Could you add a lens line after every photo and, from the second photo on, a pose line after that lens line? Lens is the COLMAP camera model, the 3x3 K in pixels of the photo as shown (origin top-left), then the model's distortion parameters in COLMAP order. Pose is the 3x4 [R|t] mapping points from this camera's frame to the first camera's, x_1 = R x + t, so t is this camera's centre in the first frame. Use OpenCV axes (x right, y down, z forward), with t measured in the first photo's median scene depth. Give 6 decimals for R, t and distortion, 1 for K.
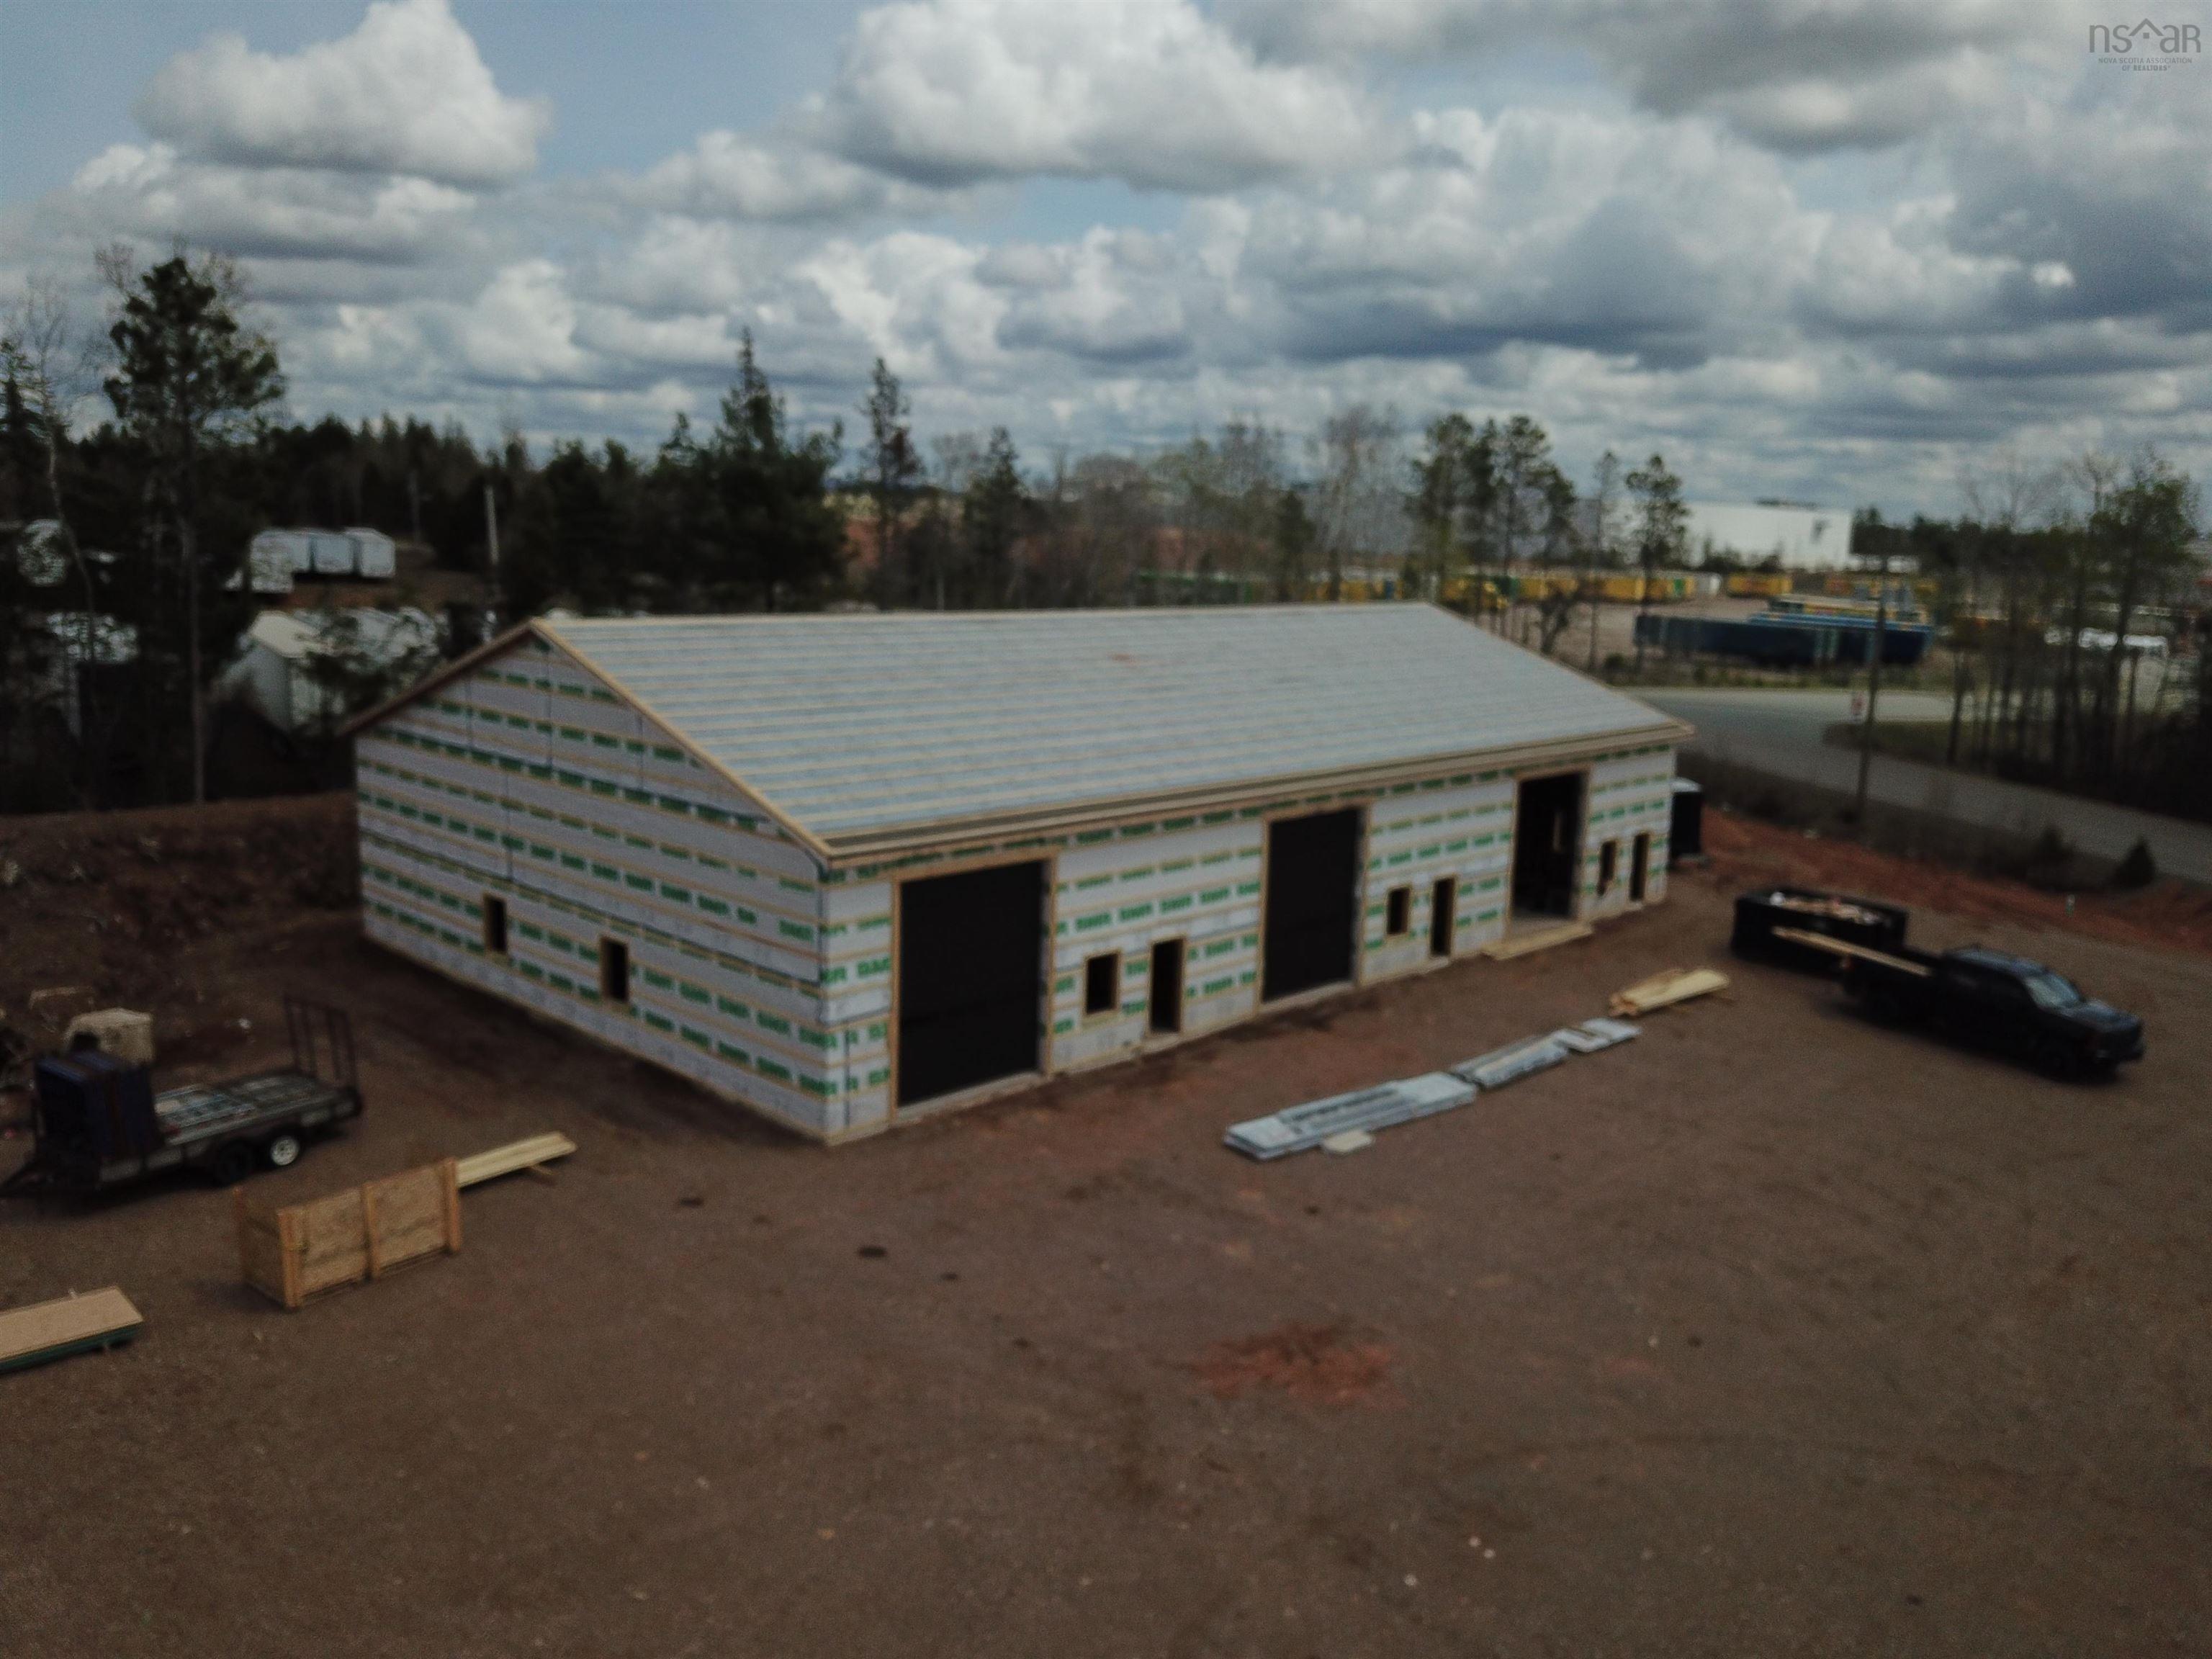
lens RADIAL K [[1725.2, 0, 1102.3], [0, 1725.2, 834.0], [0, 0, 1]] dist [0.003196, 0.000133]
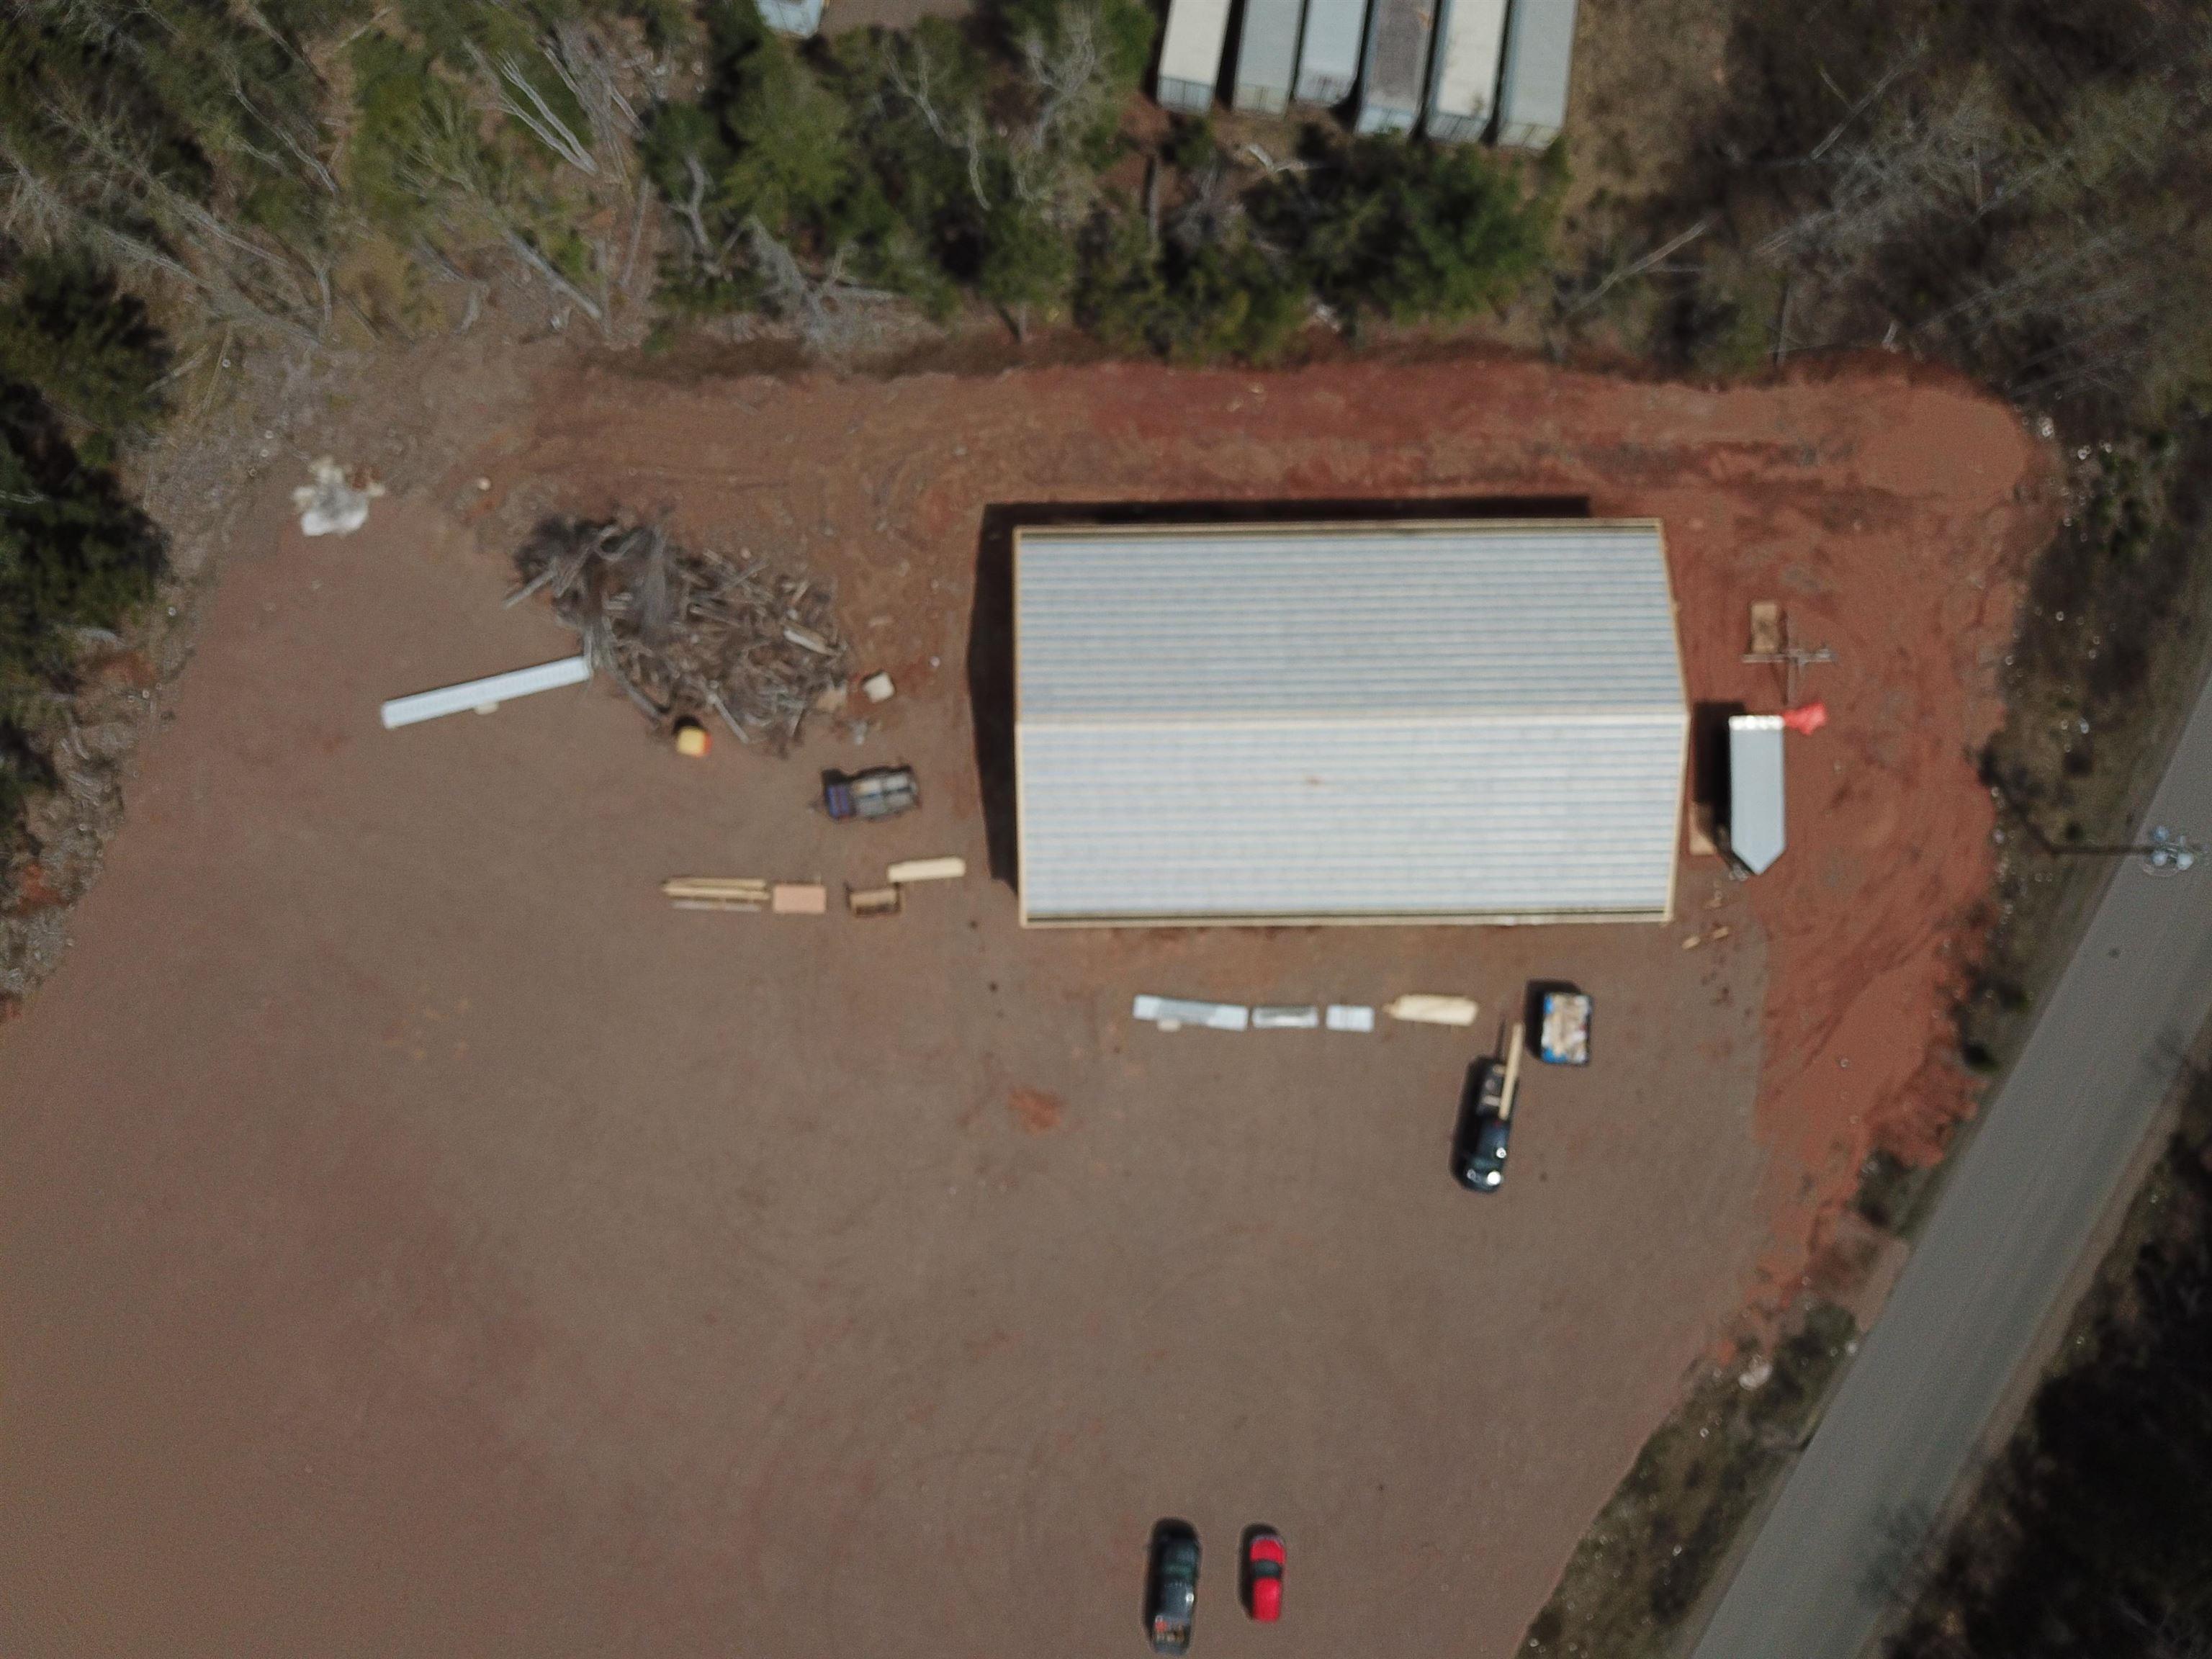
lens RADIAL K [[1706.1, 0, 1074.0], [0, 1706.1, 823.9], [0, 0, 1]] dist [-0.011283, 0.028071]
pose [[0.705651, 0.705427, -0.066551, -0.015343], [-0.108798, 0.200684, 0.973596, -2.247111], [0.700157, -0.679778, 0.218362, 0.417300]]
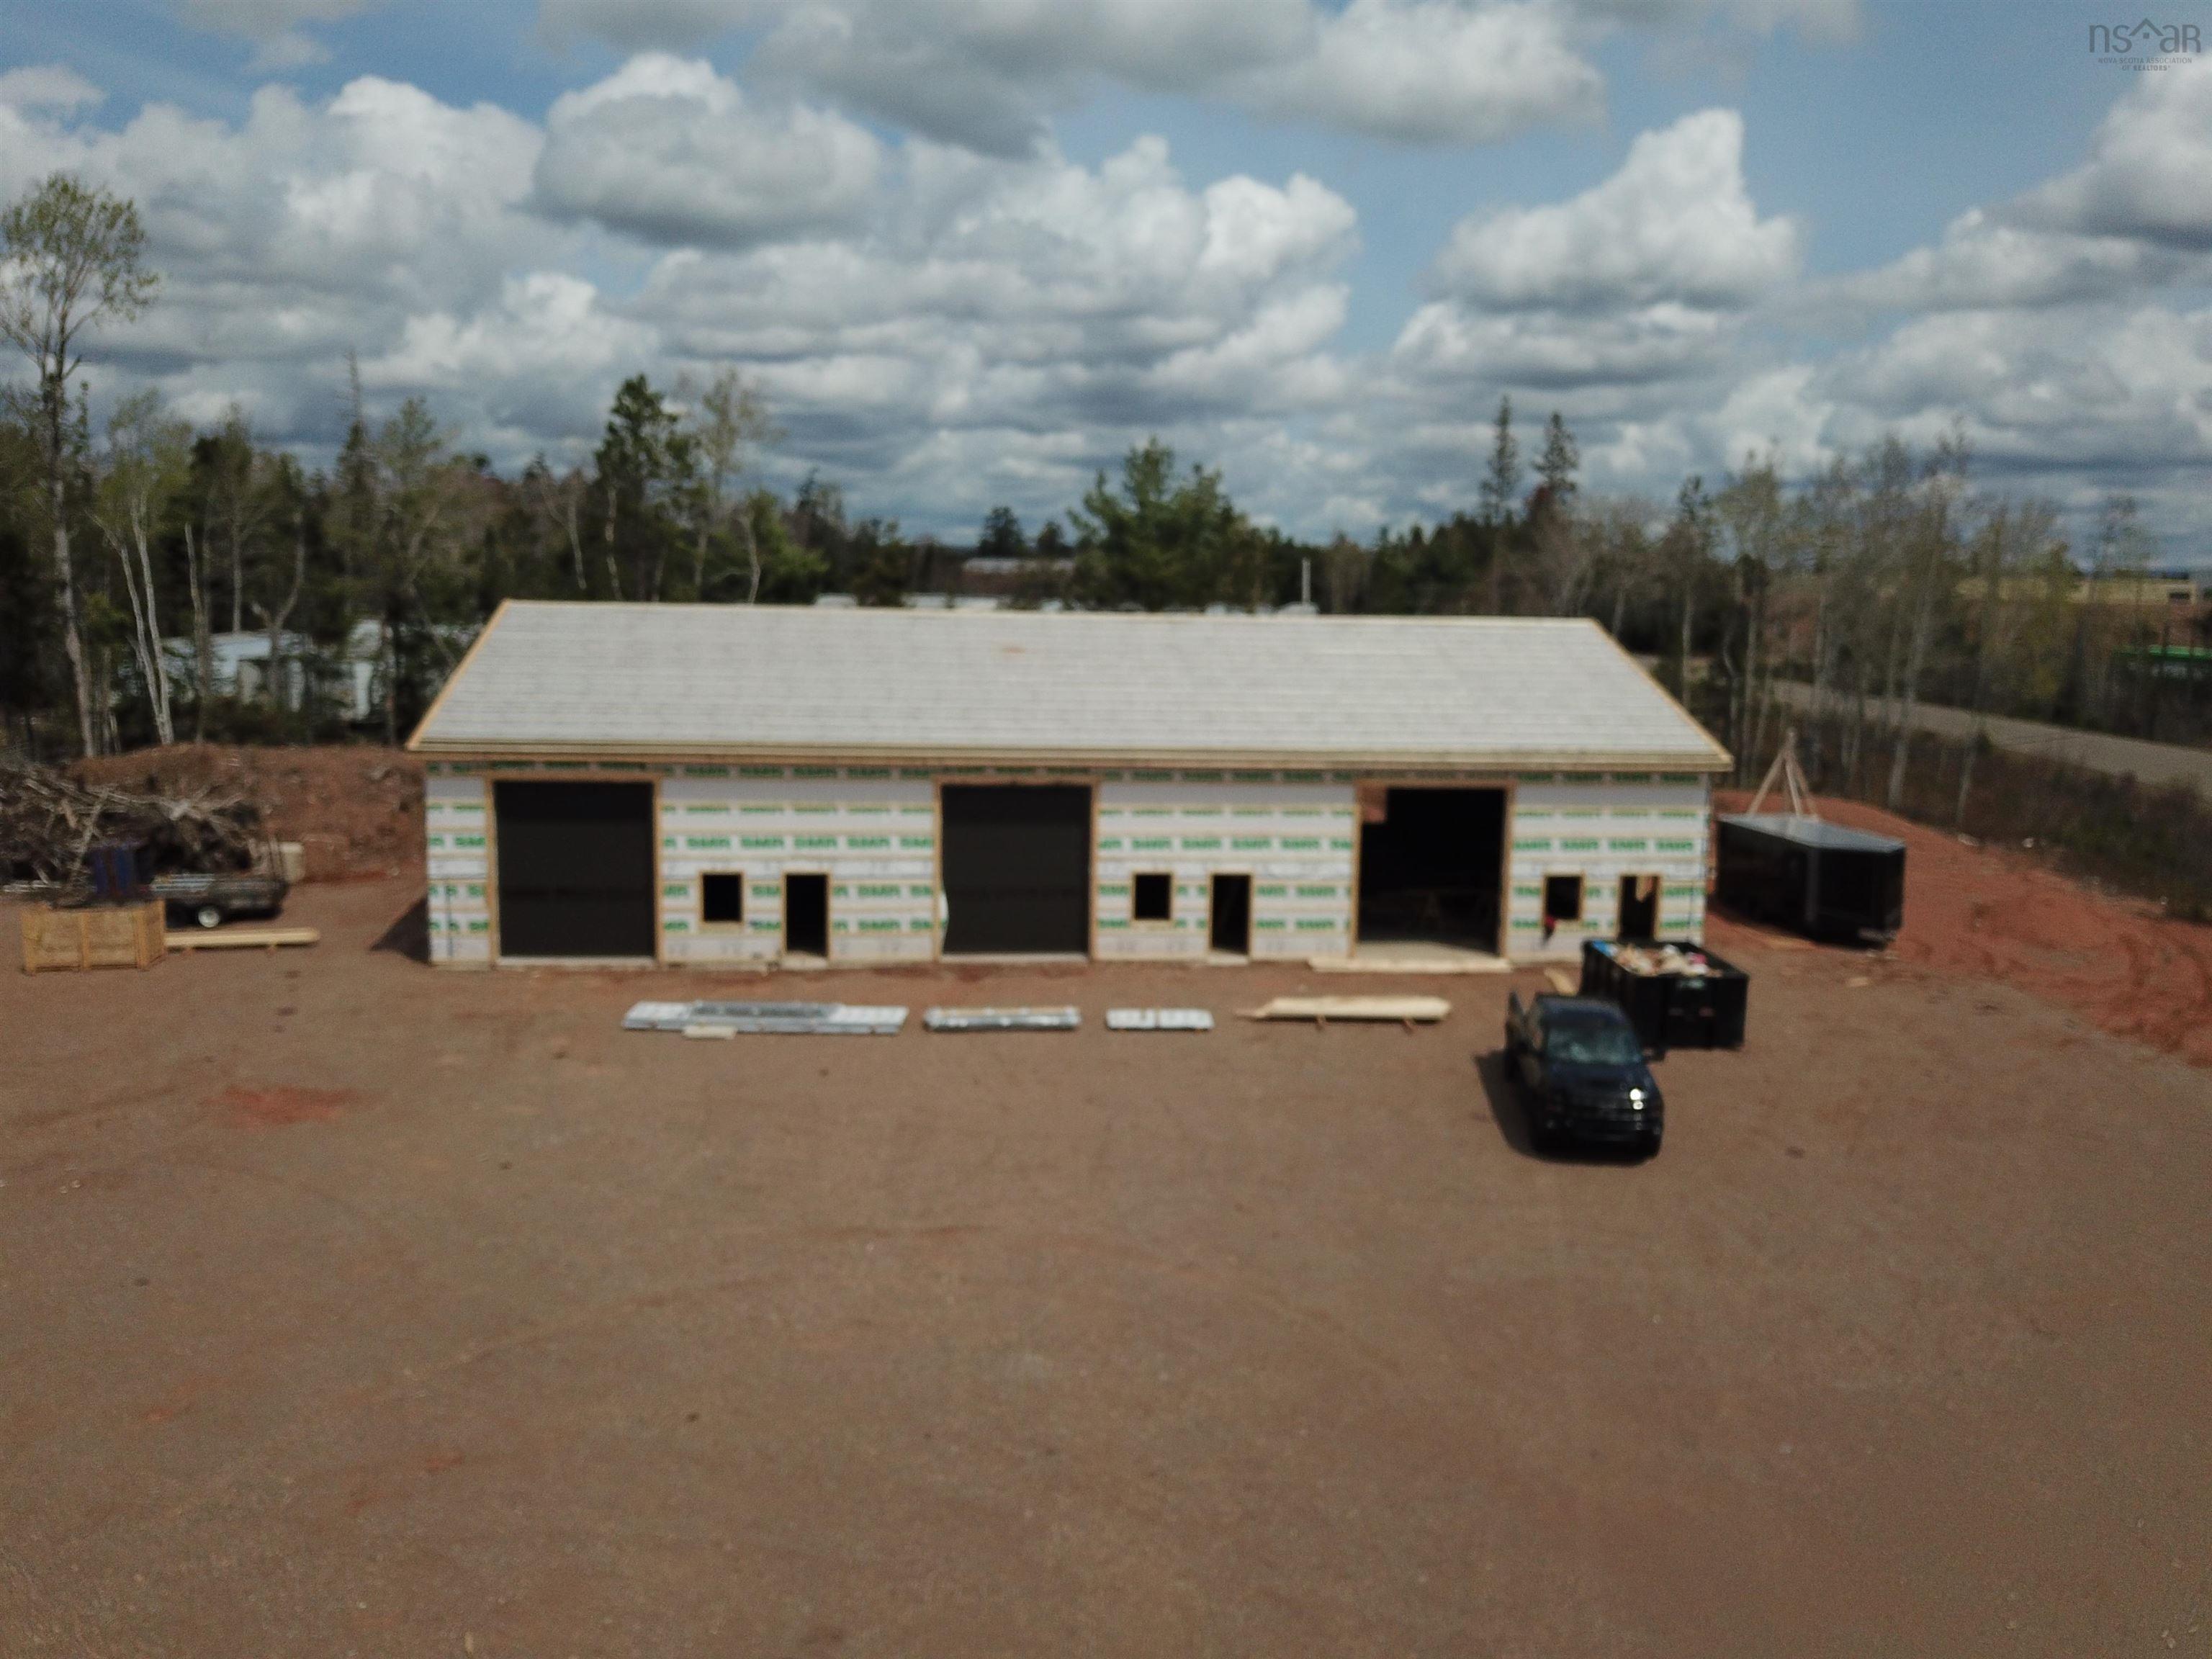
lens RADIAL K [[1713.5, 0, 1106.0], [0, 1713.5, 829.5], [0, 0, 1]] dist [-0.010072, 0.000569]
pose [[0.762796, 0.071885, -0.642632, 0.900838], [-0.111110, 0.993592, -0.020743, 0.033351], [0.637022, 0.087225, 0.765895, 0.240558]]
